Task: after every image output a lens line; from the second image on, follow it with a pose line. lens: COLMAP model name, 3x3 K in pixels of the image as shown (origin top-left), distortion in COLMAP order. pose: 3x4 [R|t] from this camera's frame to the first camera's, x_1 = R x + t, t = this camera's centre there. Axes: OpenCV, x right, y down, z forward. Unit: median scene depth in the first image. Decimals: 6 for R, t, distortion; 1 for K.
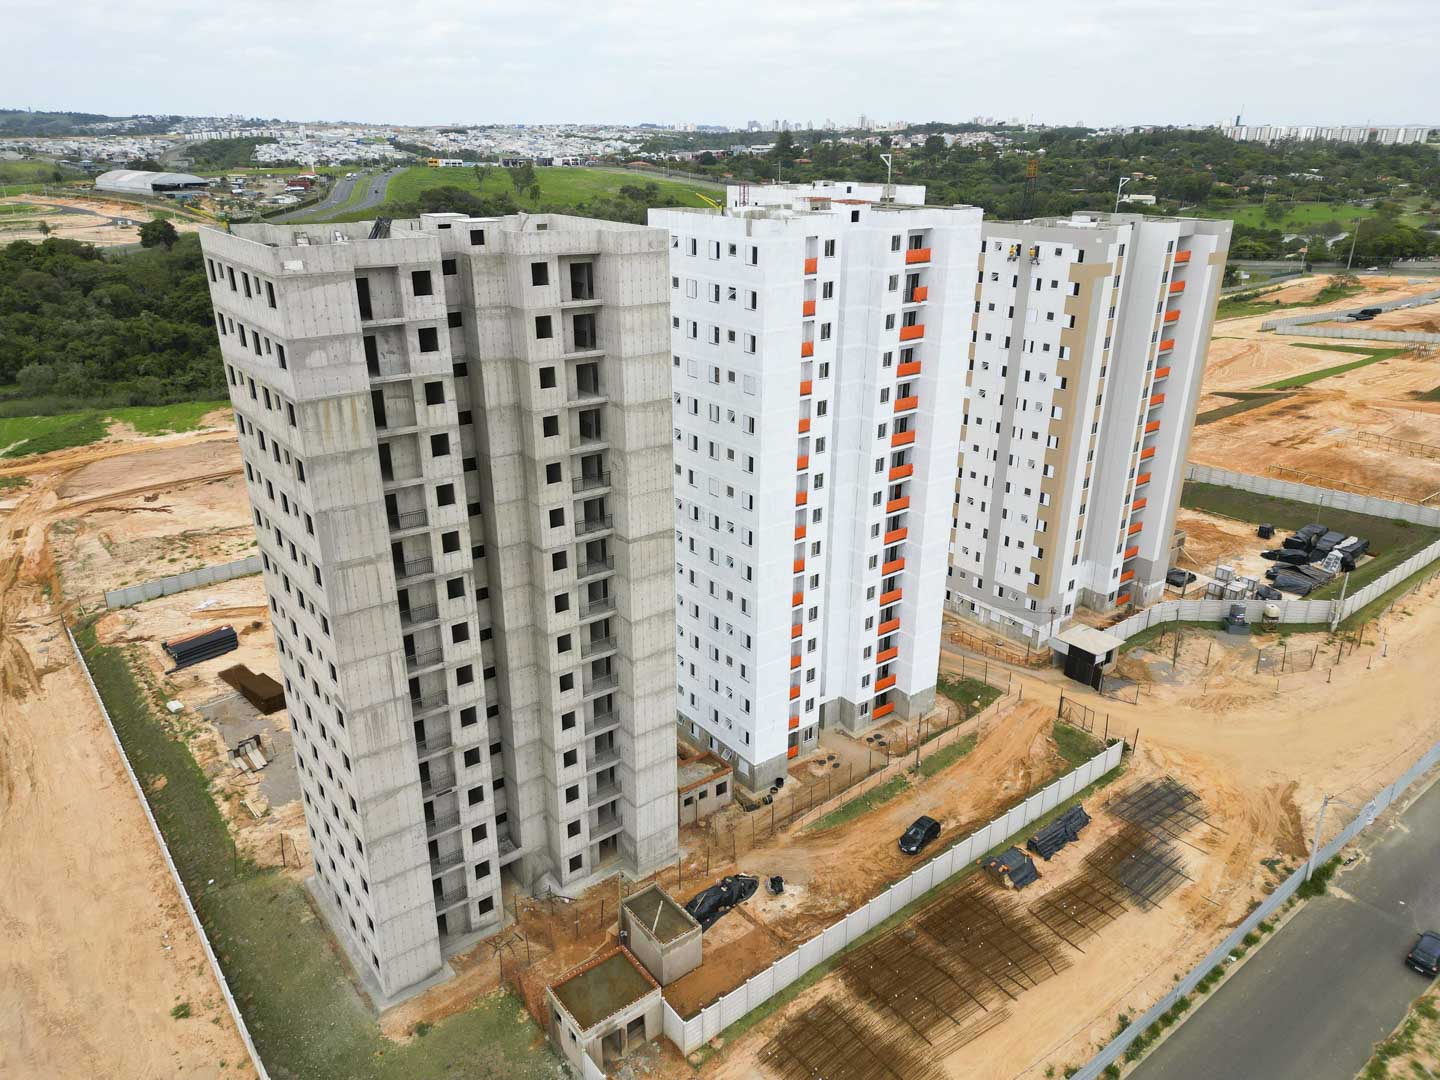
lens RADIAL K [[1022.1, 0, 730.8], [0, 1022.1, 530.1], [0, 0, 1]] dist [0.040099, -0.032092]
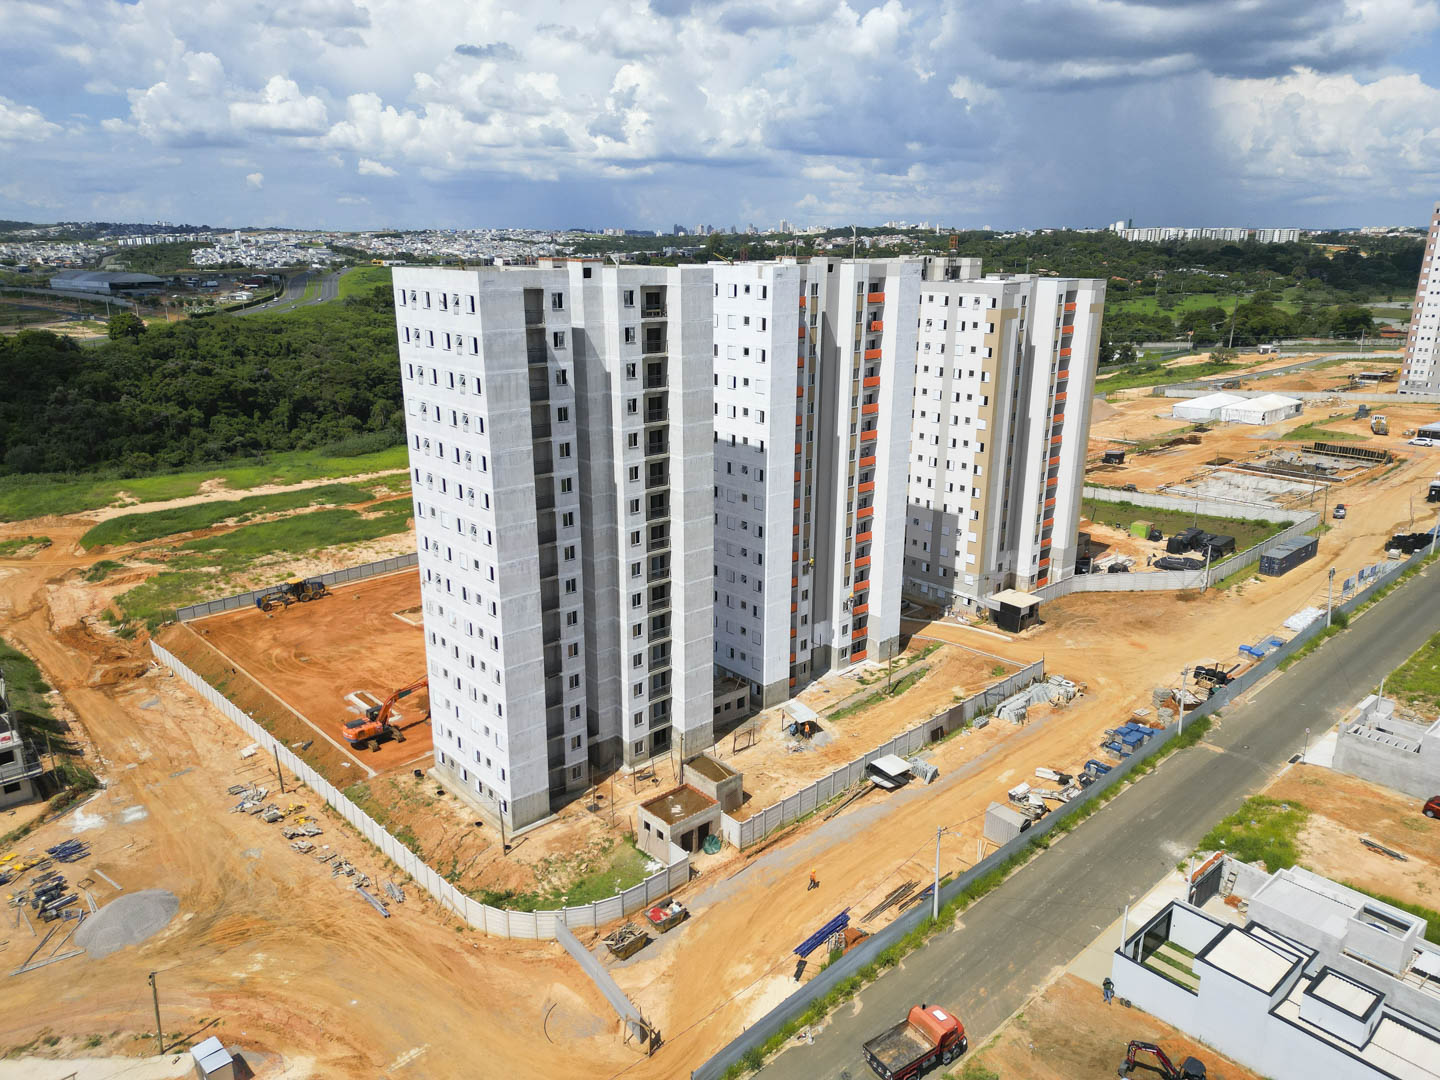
lens RADIAL K [[1022.1, 0, 729.8], [0, 1022.1, 528.2], [0, 0, 1]] dist [0.040099, -0.032092]
pose [[0.997578, -0.023407, 0.065500, -0.031361], [0.029356, 0.995383, -0.091382, 0.045644], [-0.063058, 0.093084, 0.993659, -0.090497]]
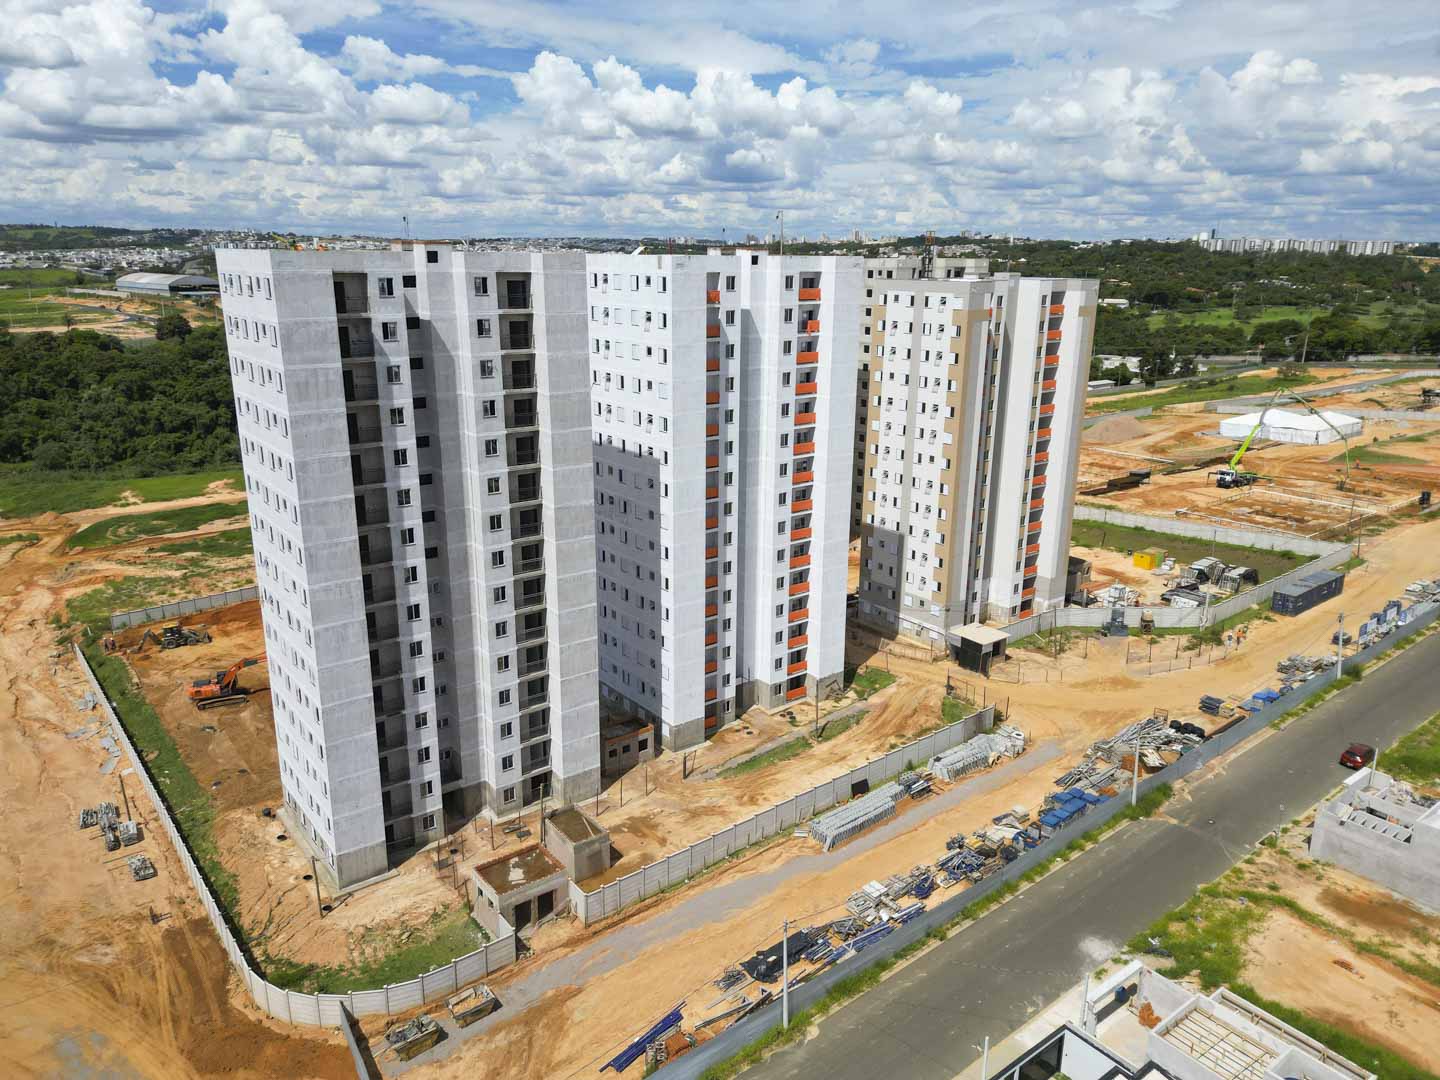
lens RADIAL K [[1022.1, 0, 730.8], [0, 1022.1, 534.9], [0, 0, 1]] dist [0.040099, -0.032092]
pose [[0.999999, 0.001147, 0.000112, 0.026624], [-0.001131, 0.995468, -0.095095, 0.038445], [-0.000221, 0.095095, 0.995468, -0.051021]]
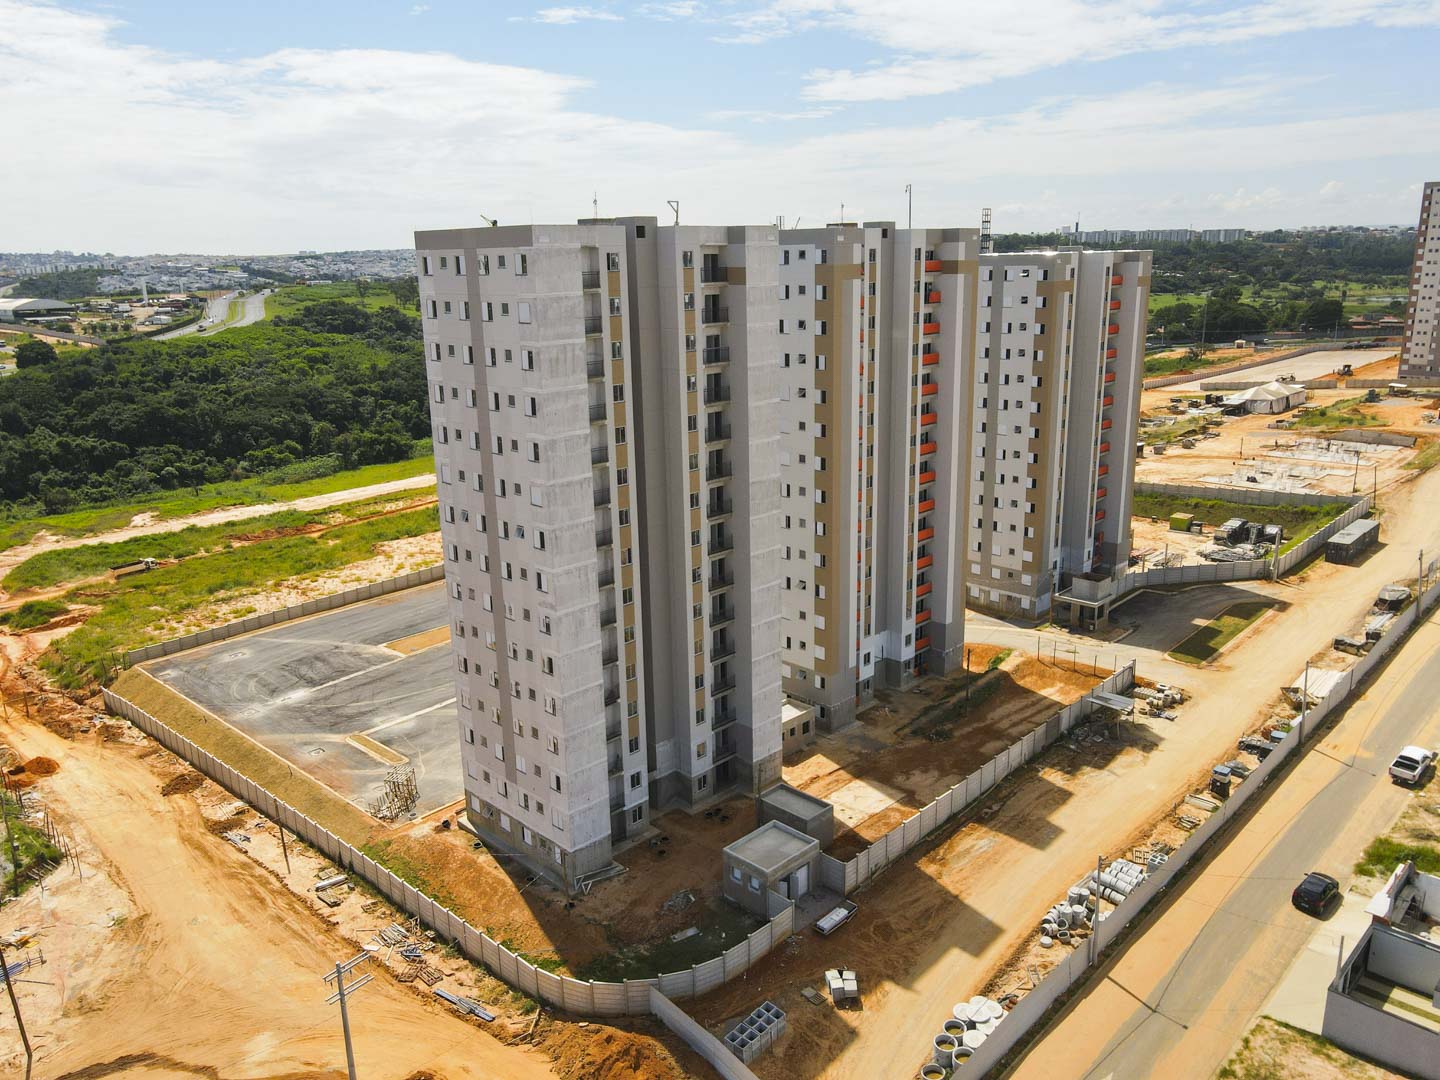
lens RADIAL K [[1073.1, 0, 727.6], [0, 1073.1, 520.6], [0, 0, 1]] dist [-0.005326, 0.014267]
pose [[0.991511, -0.058697, 0.116019, -0.066443], [0.072529, 0.990260, -0.118847, 0.049038], [-0.107913, 0.126253, 0.986111, -0.056437]]
